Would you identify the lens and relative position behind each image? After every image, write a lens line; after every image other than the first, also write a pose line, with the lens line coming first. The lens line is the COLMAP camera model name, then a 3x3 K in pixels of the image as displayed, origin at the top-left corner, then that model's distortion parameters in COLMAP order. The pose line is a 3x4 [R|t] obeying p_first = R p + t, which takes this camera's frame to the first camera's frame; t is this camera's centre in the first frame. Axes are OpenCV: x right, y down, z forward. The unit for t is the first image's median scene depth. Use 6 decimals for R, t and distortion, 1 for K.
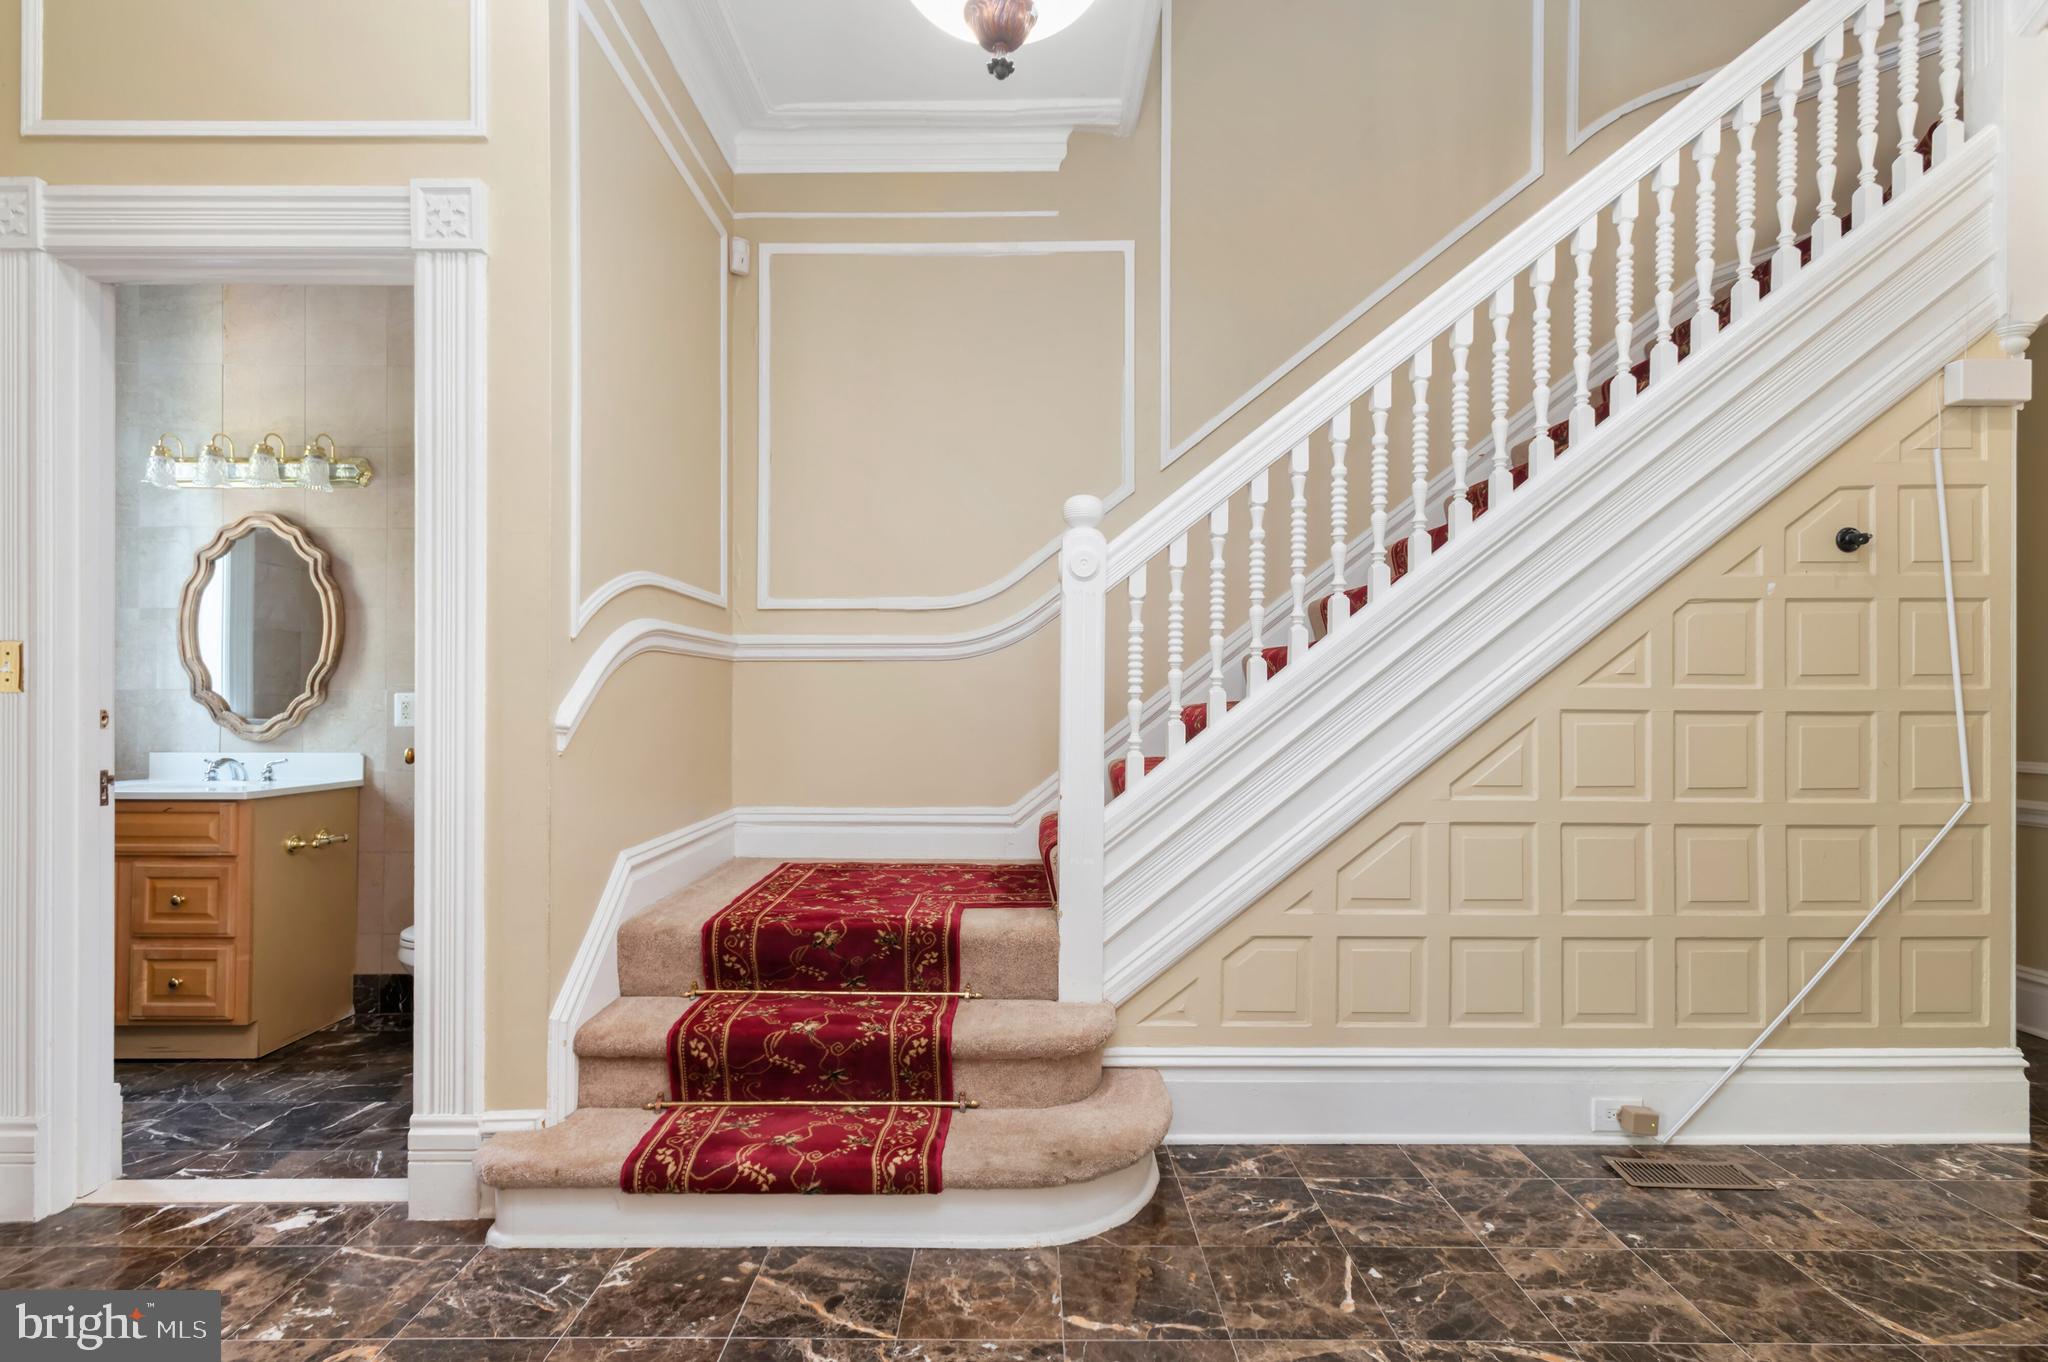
lens RADIAL K [[968.9, 0, 1021.8], [0, 968.9, 688.4], [0, 0, 1]] dist [0.001499, 0.000640]
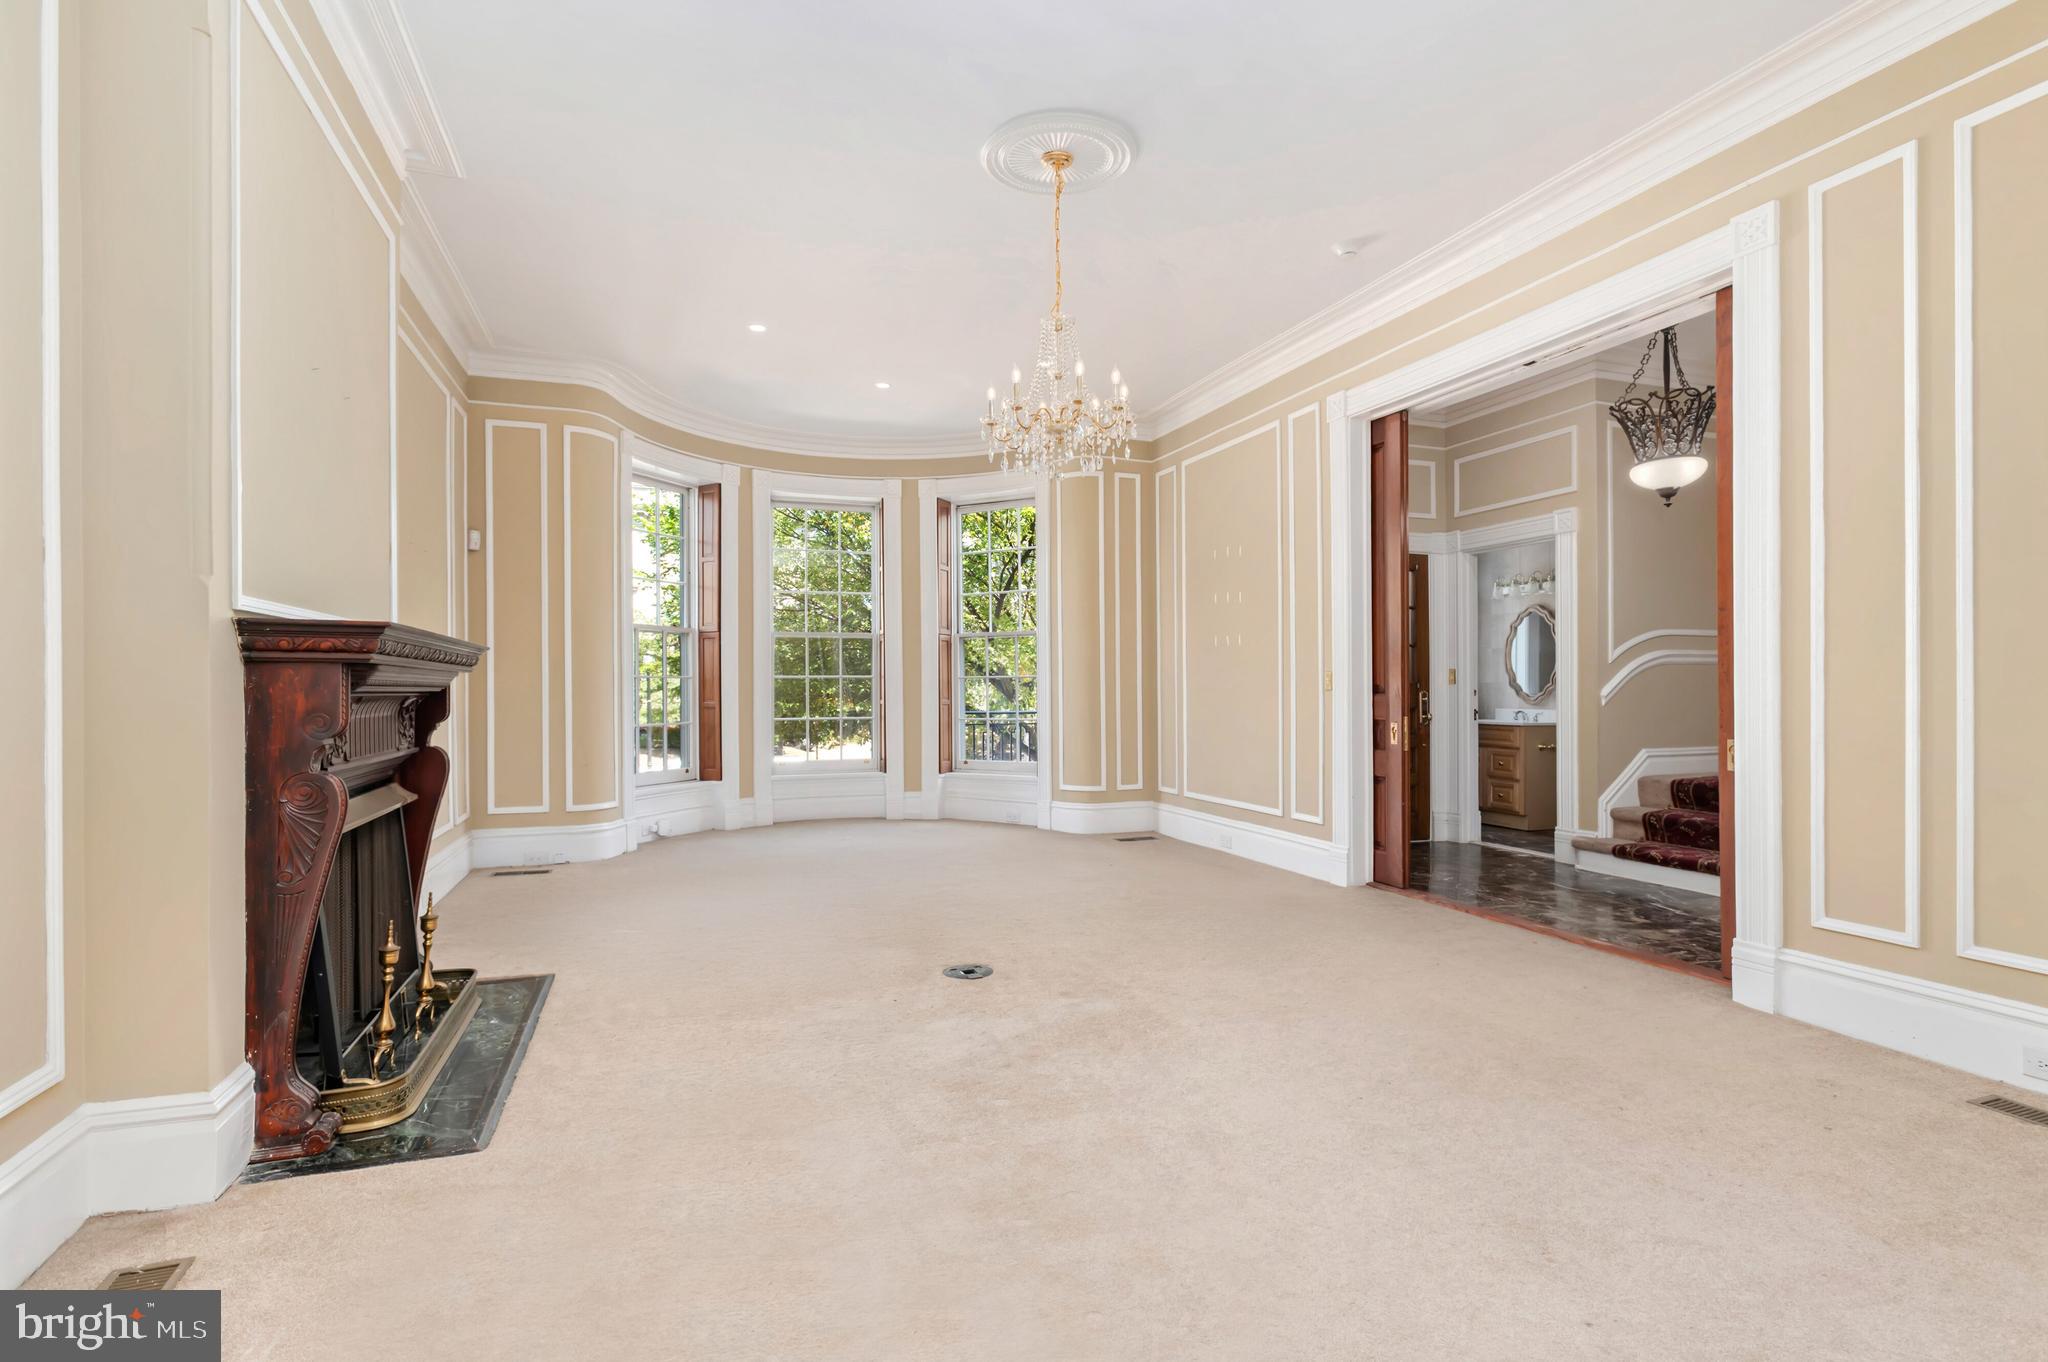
lens RADIAL K [[968.9, 0, 1021.8], [0, 968.9, 688.4], [0, 0, 1]] dist [0.001499, 0.000640]
pose [[0.342318, 0.004055, -0.939576, 1.259801], [0.007460, 0.999947, 0.007034, -0.010233], [0.939555, -0.009417, 0.342269, -1.219023]]
